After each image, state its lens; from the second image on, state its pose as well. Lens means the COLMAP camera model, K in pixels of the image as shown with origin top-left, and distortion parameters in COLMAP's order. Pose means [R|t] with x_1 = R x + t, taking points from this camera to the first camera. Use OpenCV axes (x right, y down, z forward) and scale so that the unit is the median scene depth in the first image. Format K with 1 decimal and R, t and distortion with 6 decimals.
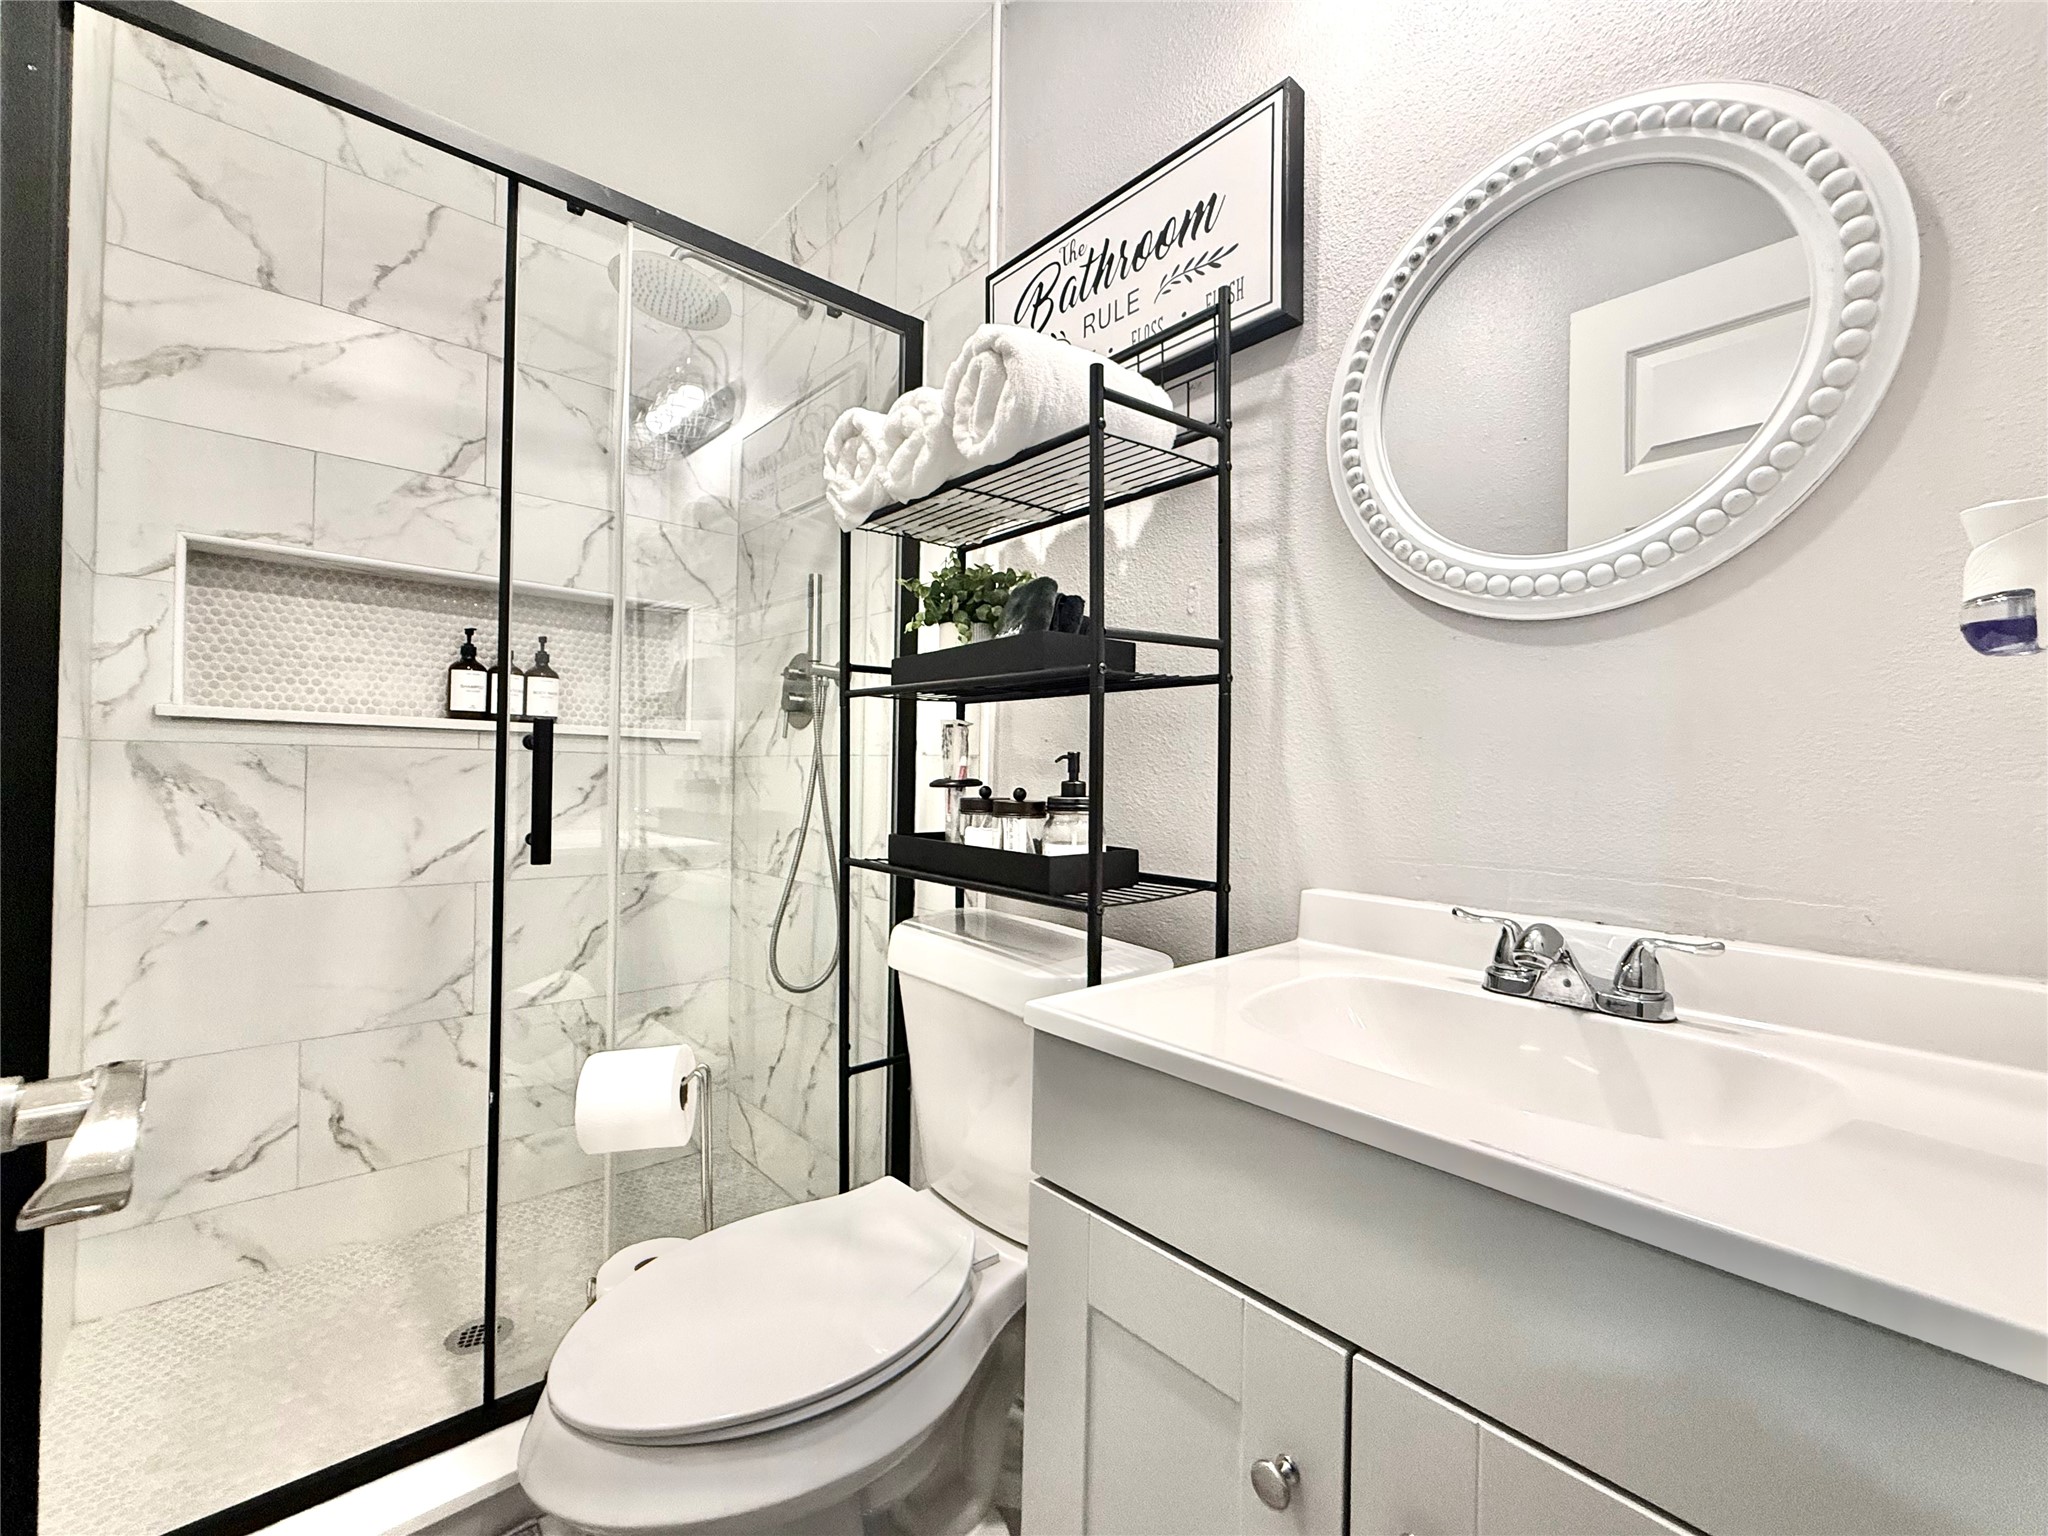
lens RADIAL K [[871.8, 0, 1028.8], [0, 871.8, 766.8], [0, 0, 1]] dist [-0.003060, 0.000161]
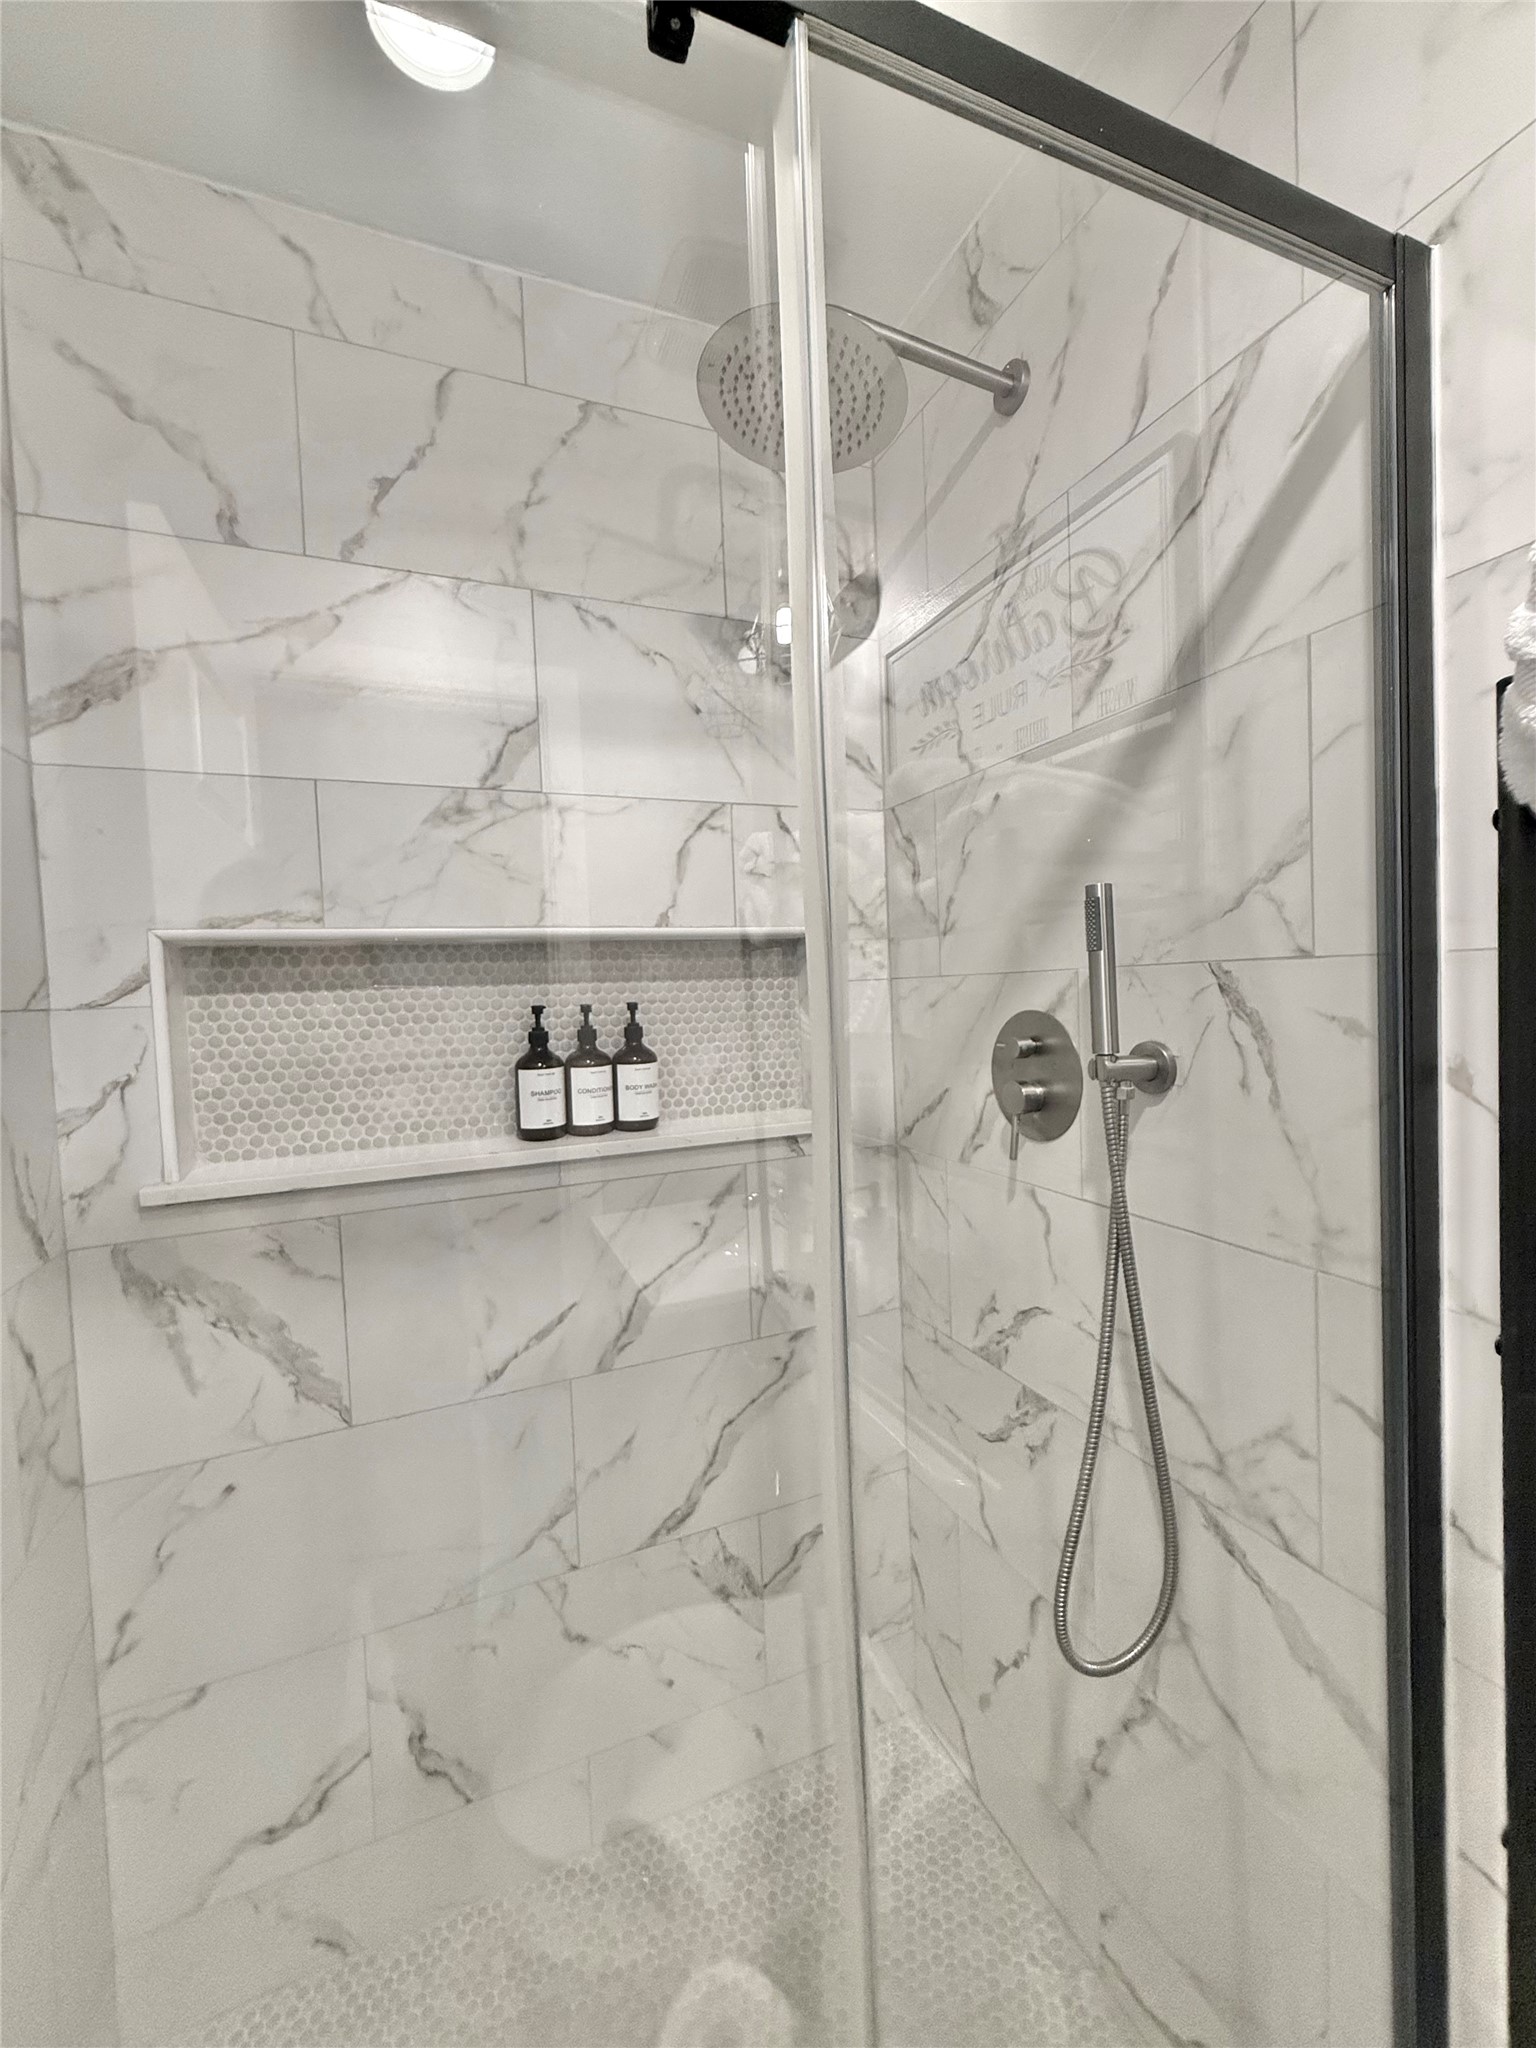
lens RADIAL K [[818.4, 0, 770.0], [0, 818.4, 1018.0], [0, 0, 1]] dist [-0.000296, 0.000051]
pose [[0.941846, -0.043048, -0.333276, -0.285057], [0.058461, 0.997628, 0.036352, -0.179670], [0.330920, -0.053722, 0.942128, 0.505553]]
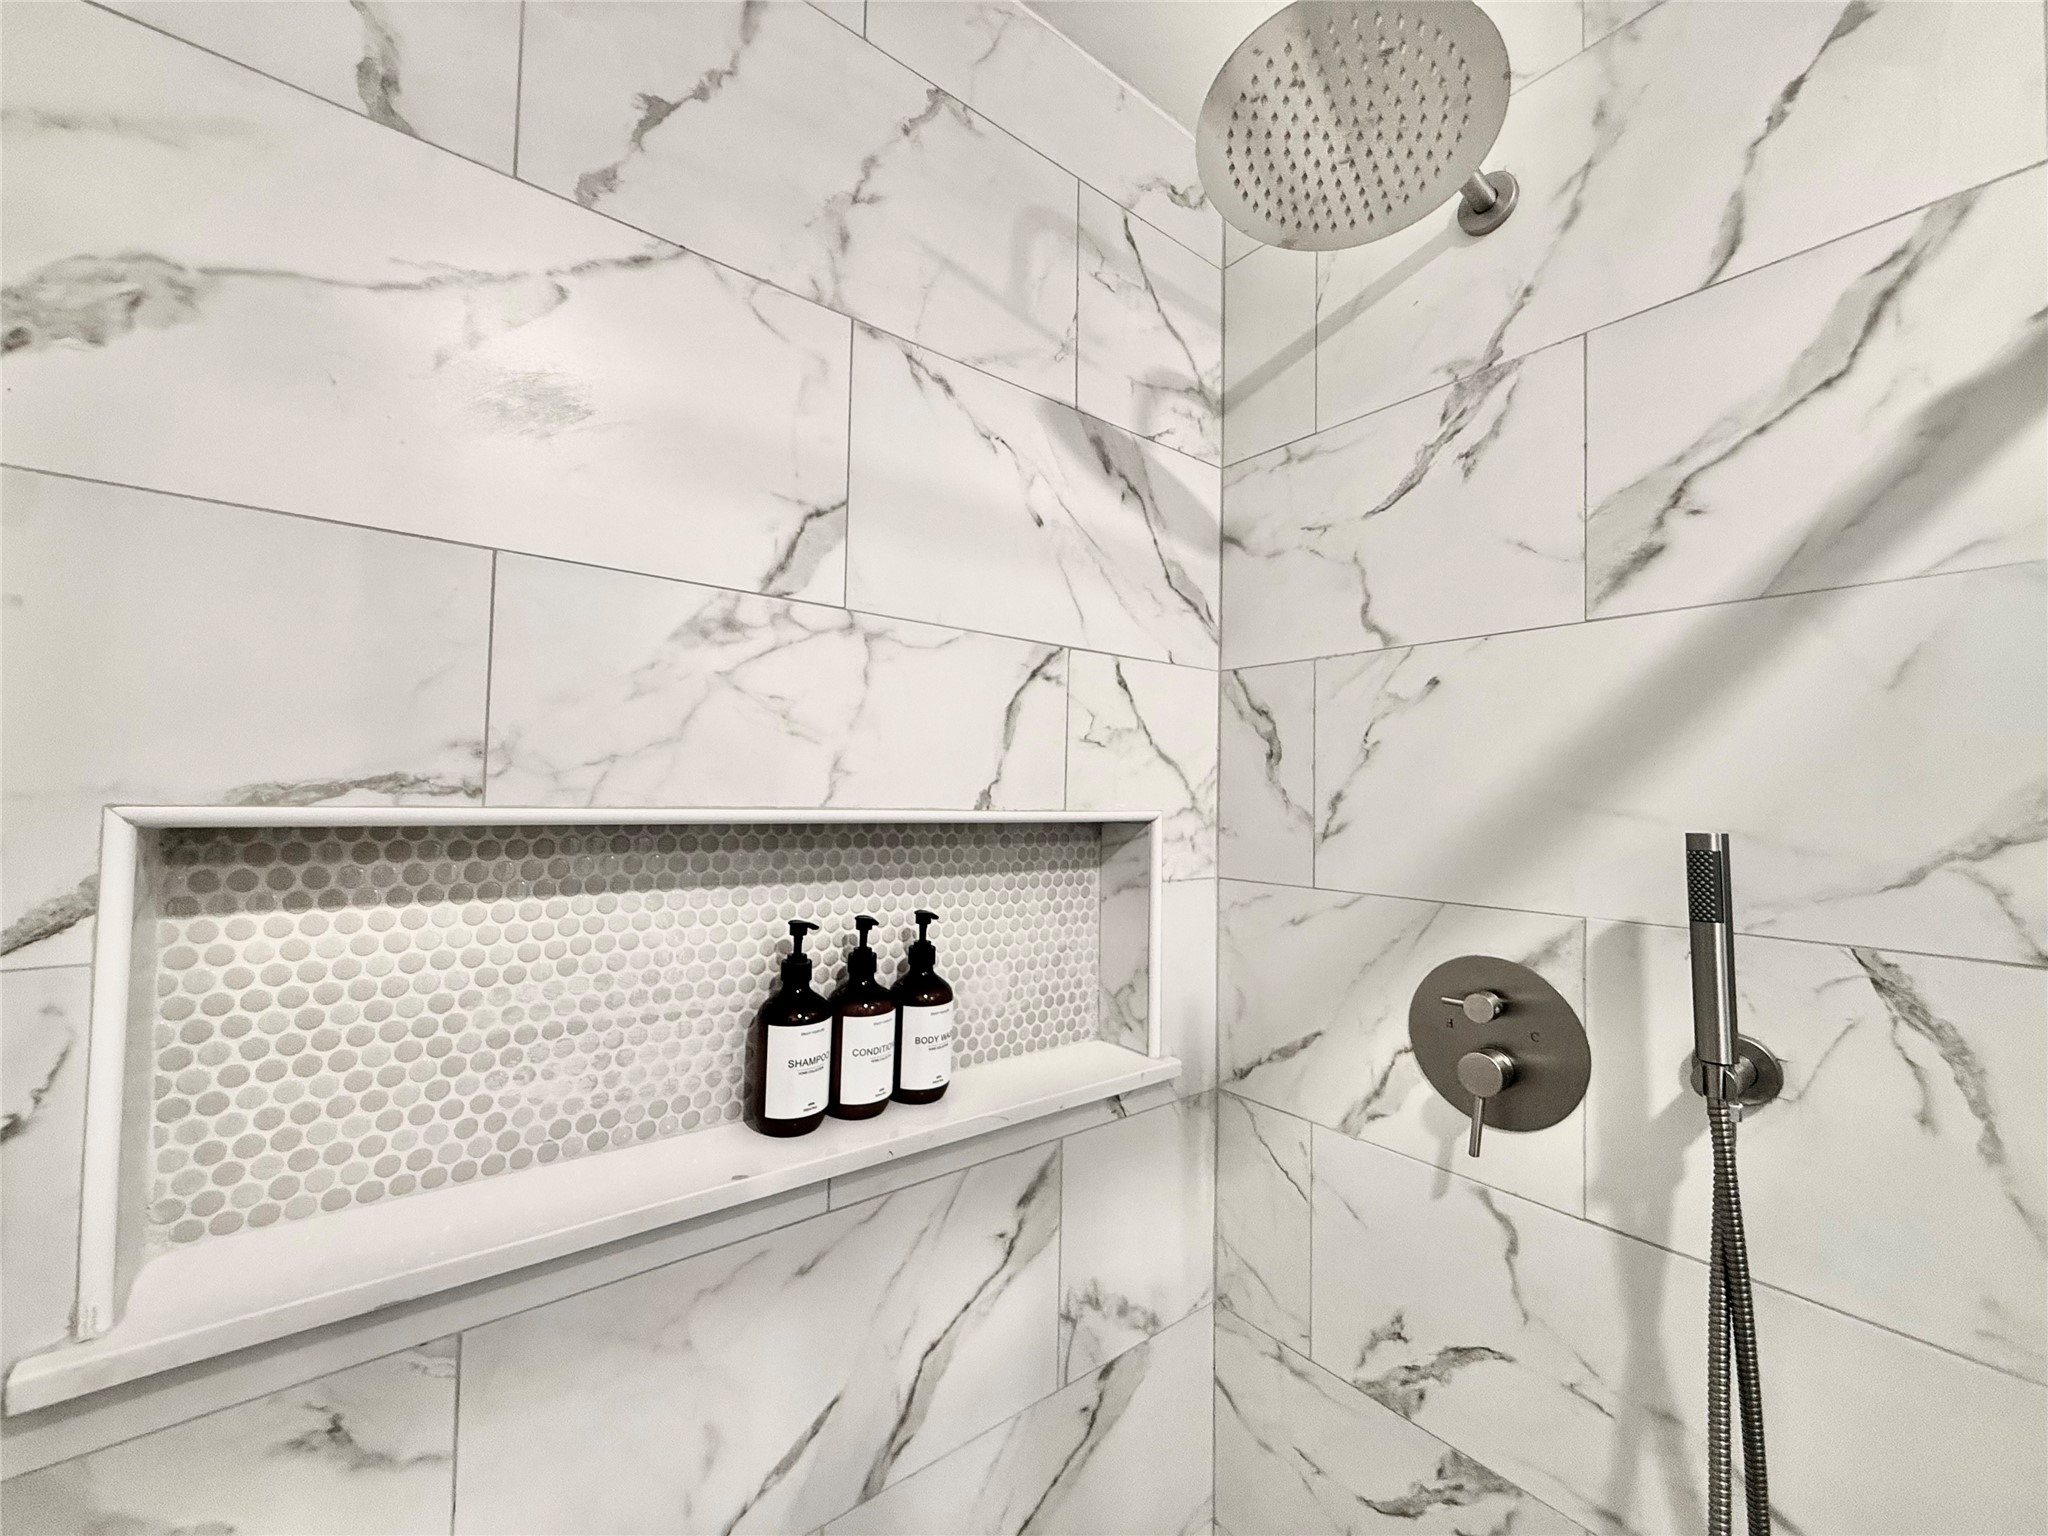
lens RADIAL K [[818.4, 0, 1020.0], [0, 818.4, 766.6], [0, 0, 1]] dist [-0.000296, 0.000051]
pose [[0.997518, -0.002911, -0.070356, -0.554834], [0.000855, 0.999572, -0.029240, -0.252040], [0.070411, 0.029107, 0.997093, 0.648412]]
